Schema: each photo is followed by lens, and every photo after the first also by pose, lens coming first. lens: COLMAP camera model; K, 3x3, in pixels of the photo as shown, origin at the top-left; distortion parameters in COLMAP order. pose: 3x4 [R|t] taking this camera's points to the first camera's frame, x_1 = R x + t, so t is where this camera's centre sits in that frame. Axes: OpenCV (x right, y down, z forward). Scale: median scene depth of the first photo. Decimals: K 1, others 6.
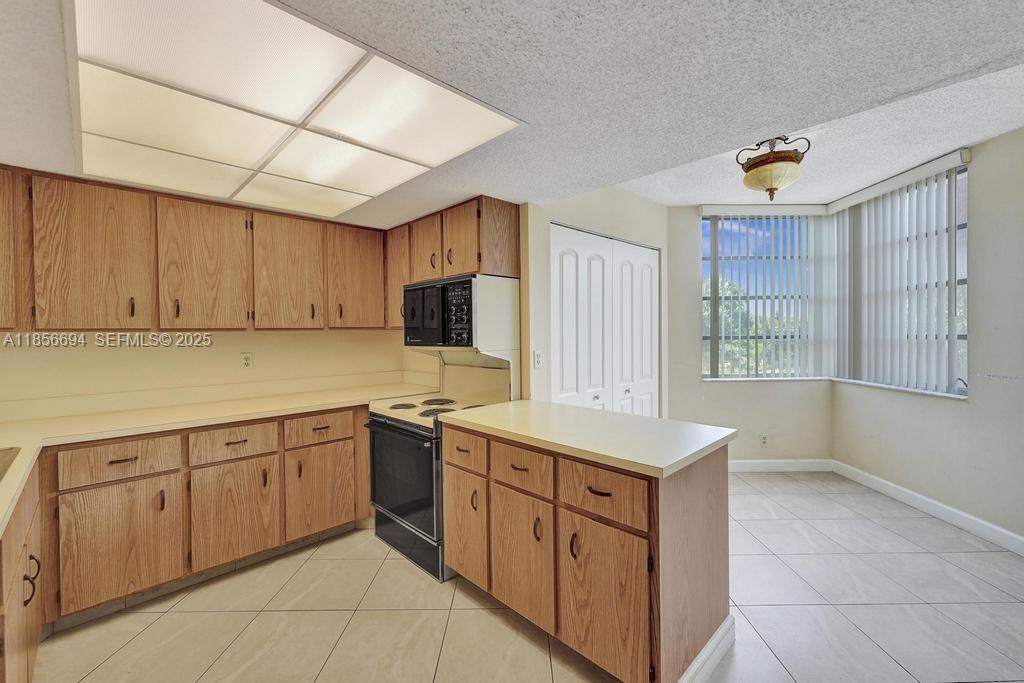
lens RADIAL K [[422.9, 0, 515.0], [0, 422.9, 337.1], [0, 0, 1]] dist [-0.000718, -0.000350]
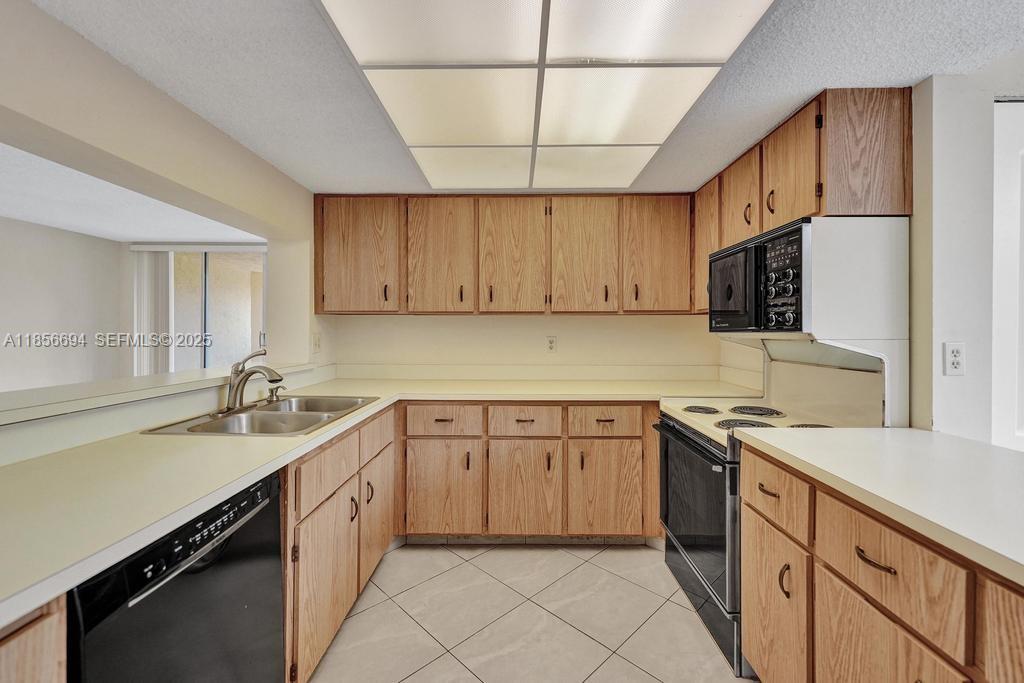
lens RADIAL K [[422.9, 0, 512.3], [0, 422.9, 330.3], [0, 0, 1]] dist [-0.000718, -0.000350]
pose [[0.700574, 0.011440, -0.713488, 0.047323], [-0.016809, 0.999859, -0.000474, 0.028197], [0.713382, 0.012325, 0.700667, 0.239232]]
